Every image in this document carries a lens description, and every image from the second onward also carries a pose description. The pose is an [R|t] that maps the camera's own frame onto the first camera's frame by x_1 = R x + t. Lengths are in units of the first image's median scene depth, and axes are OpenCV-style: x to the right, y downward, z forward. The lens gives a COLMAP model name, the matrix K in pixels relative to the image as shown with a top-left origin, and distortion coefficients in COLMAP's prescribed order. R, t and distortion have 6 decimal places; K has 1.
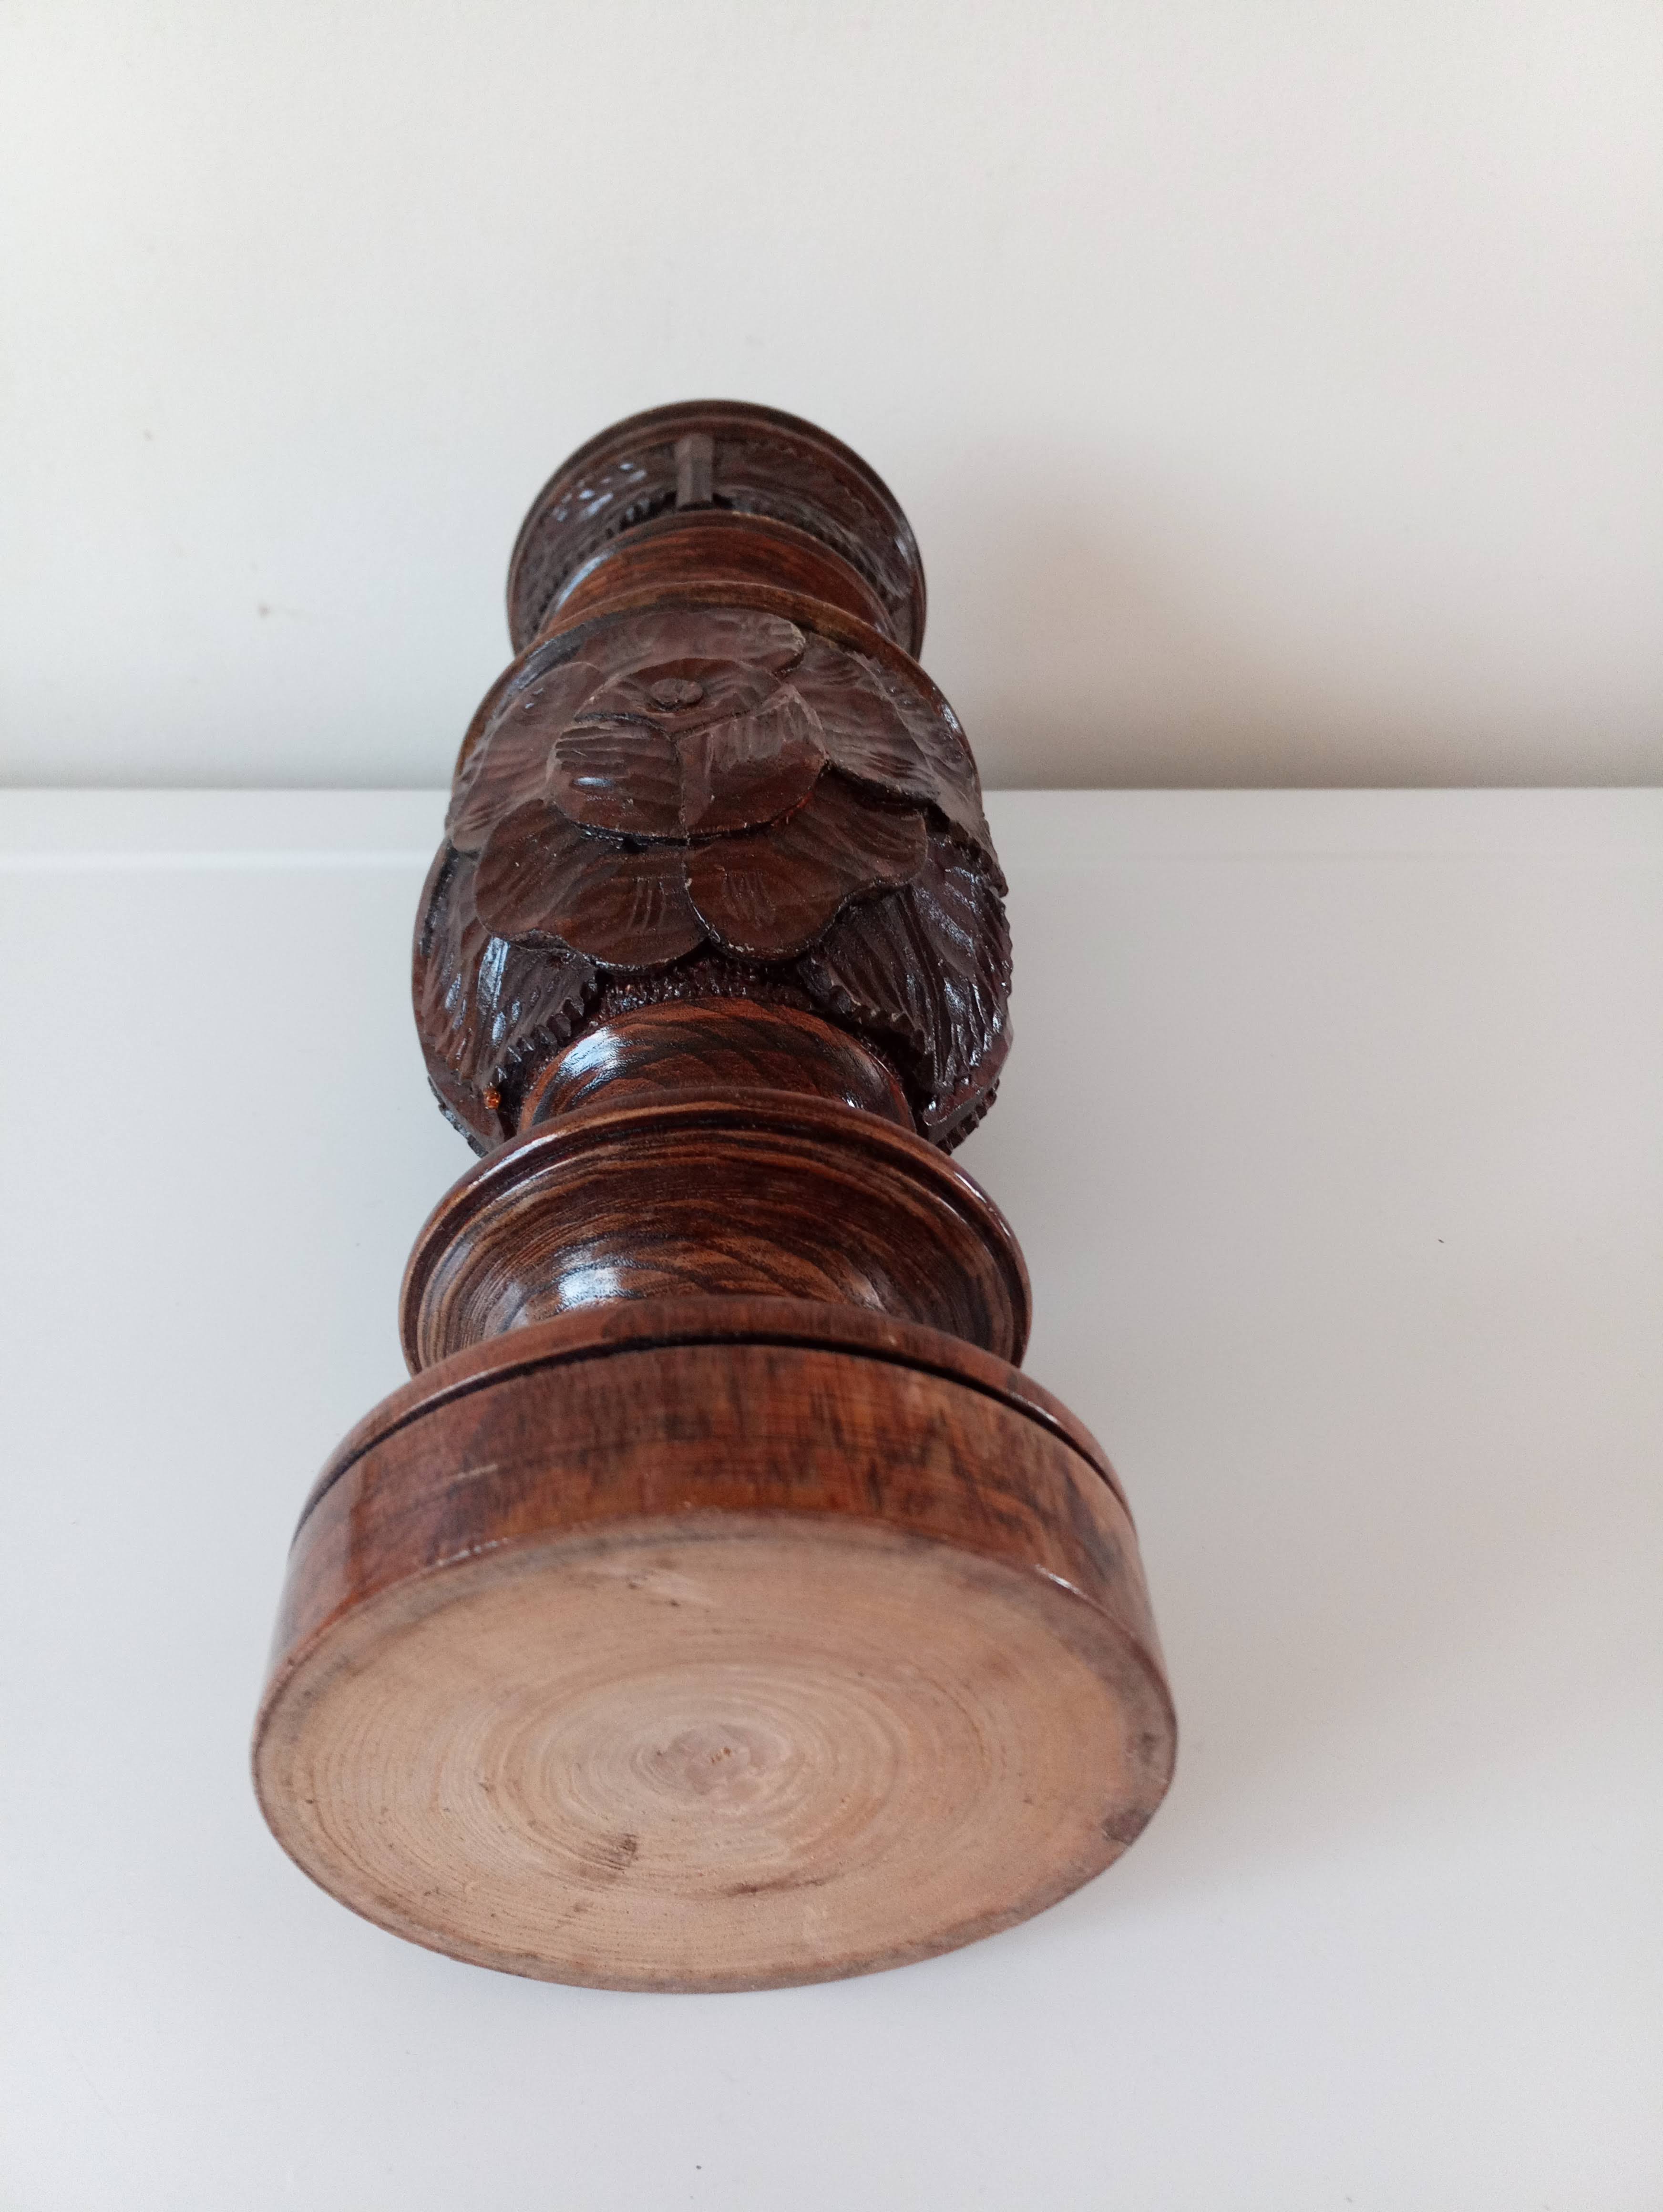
lens RADIAL K [[1771.0, 0, 811.6], [0, 1771.0, 1116.9], [0, 0, 1]] dist [0.001886, -0.015197]
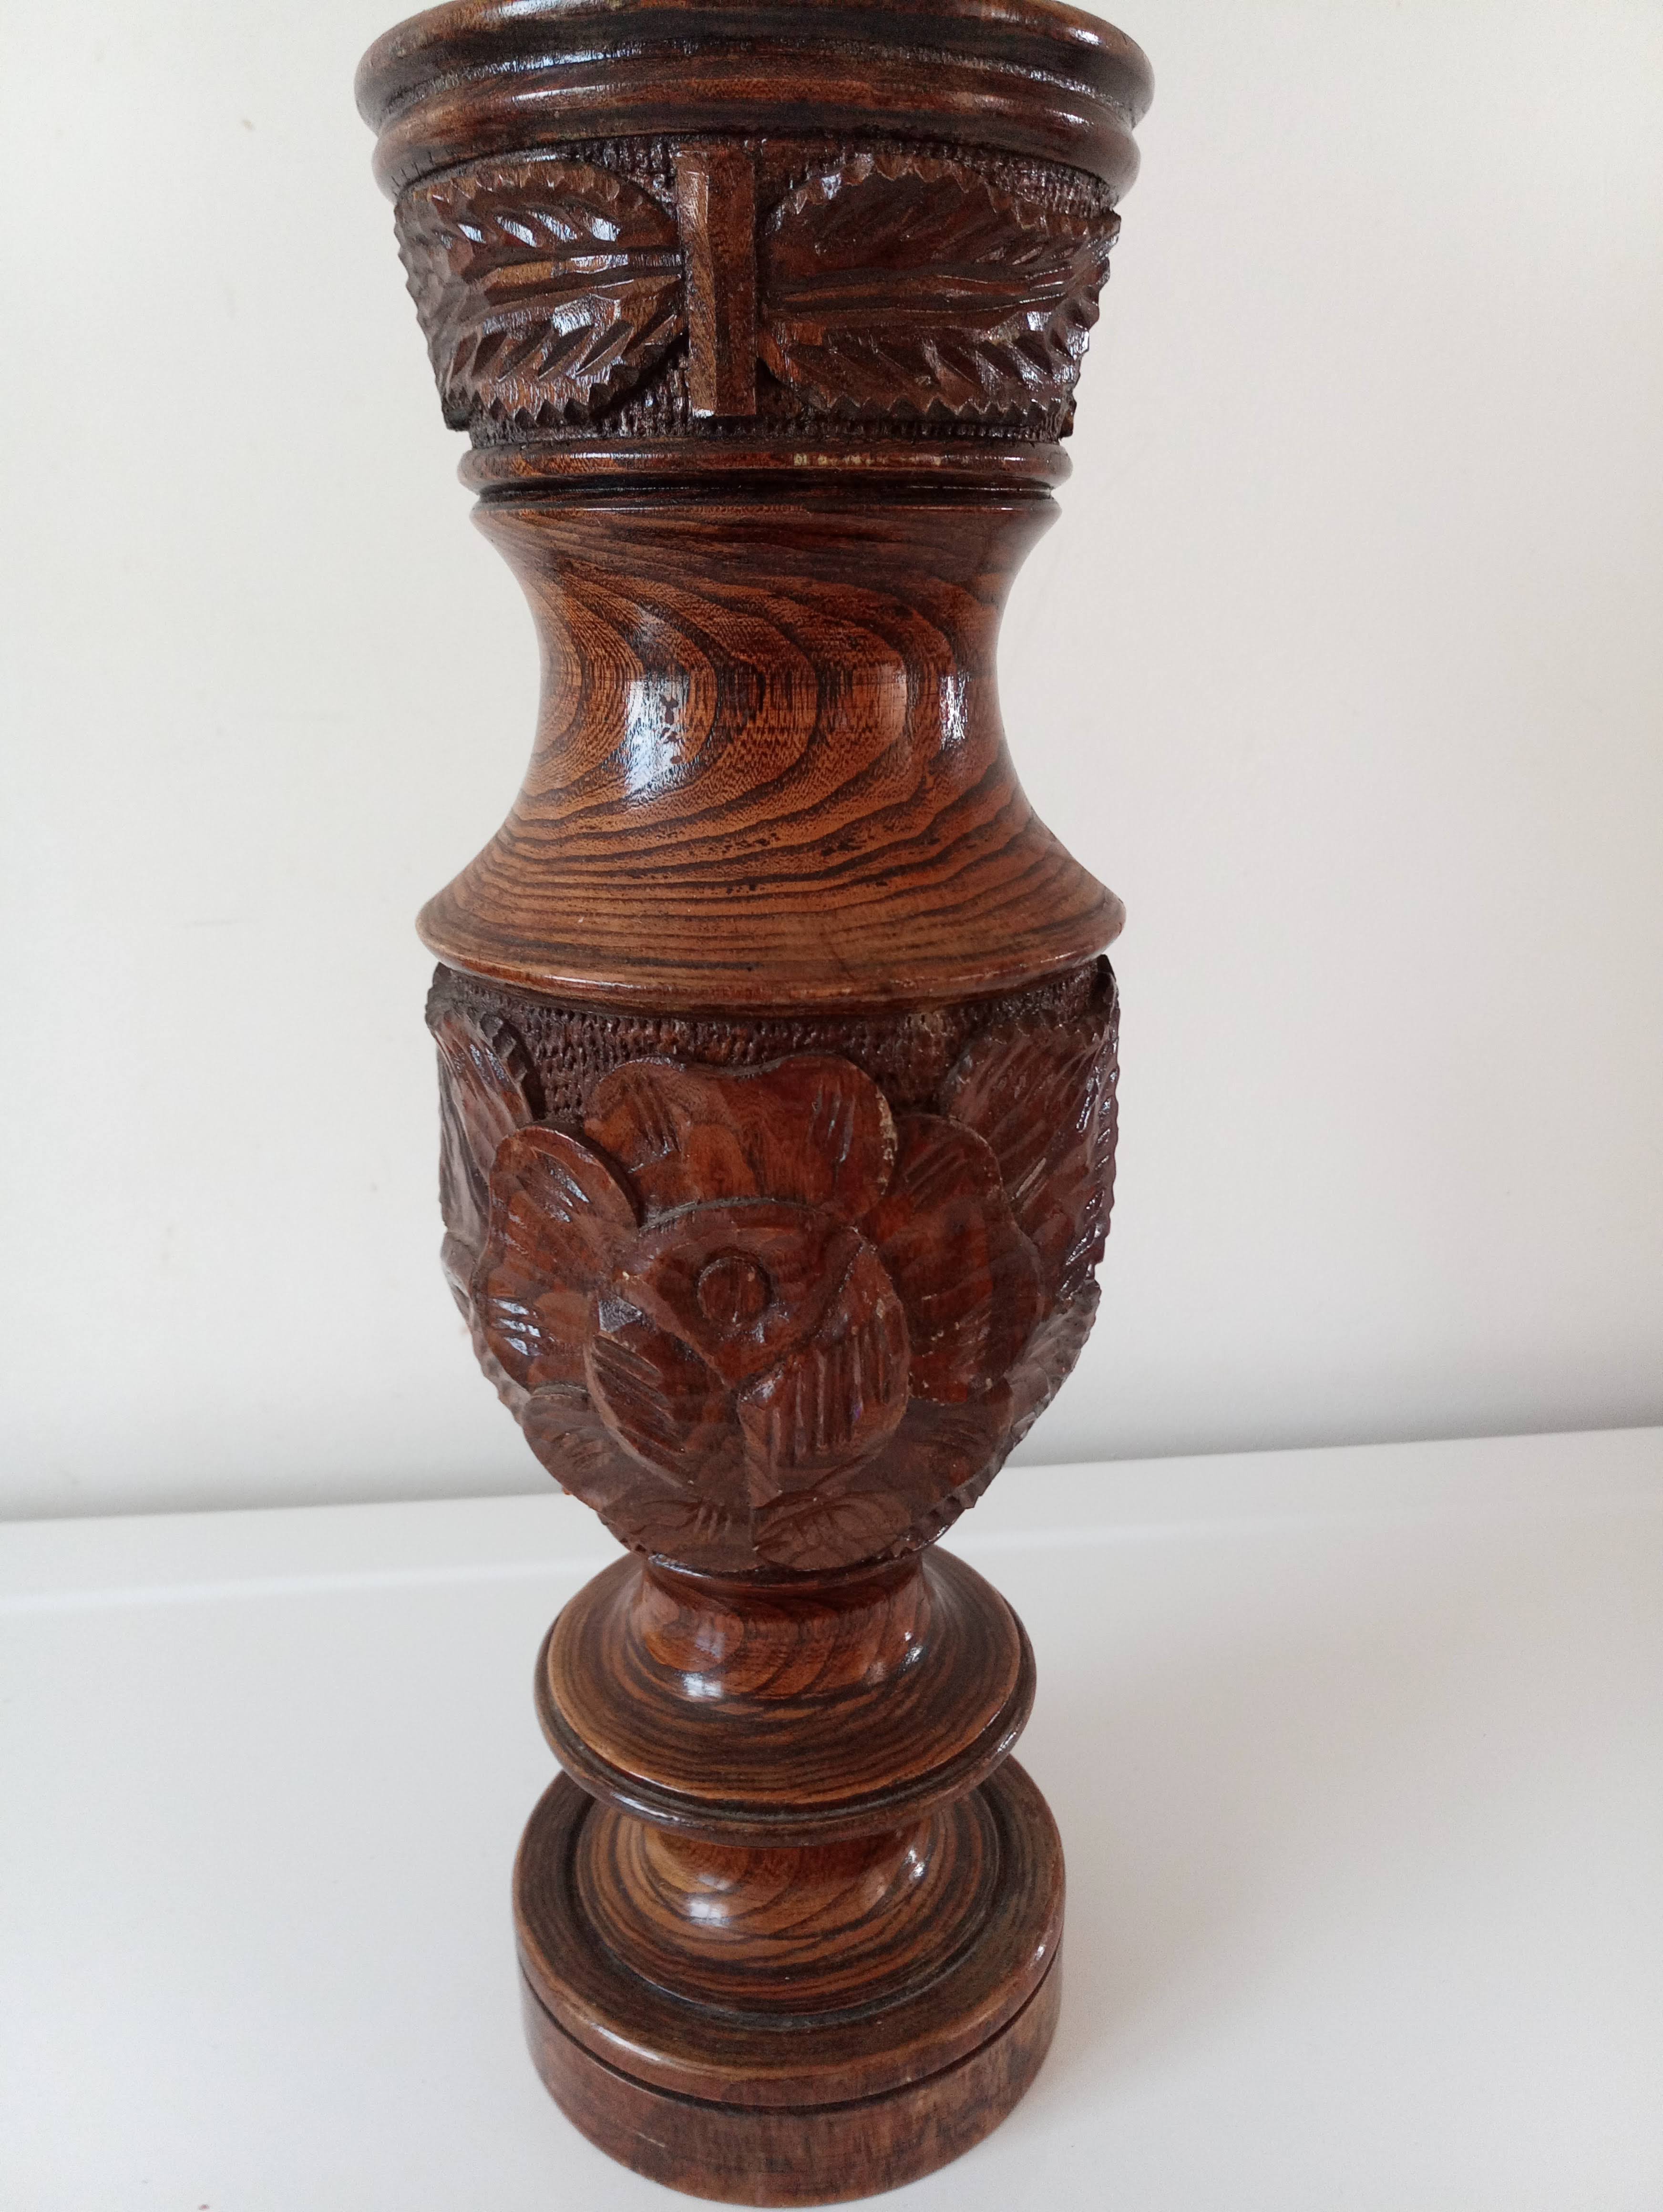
lens RADIAL K [[1757.6, 0, 807.8], [0, 1757.6, 1112.9], [0, 0, 1]] dist [-0.001796, -0.009929]
pose [[0.999535, 0.027052, 0.014061, -0.088832], [-0.022769, 0.355632, 0.934349, -1.647650], [0.020275, -0.934234, 0.356083, 1.278972]]
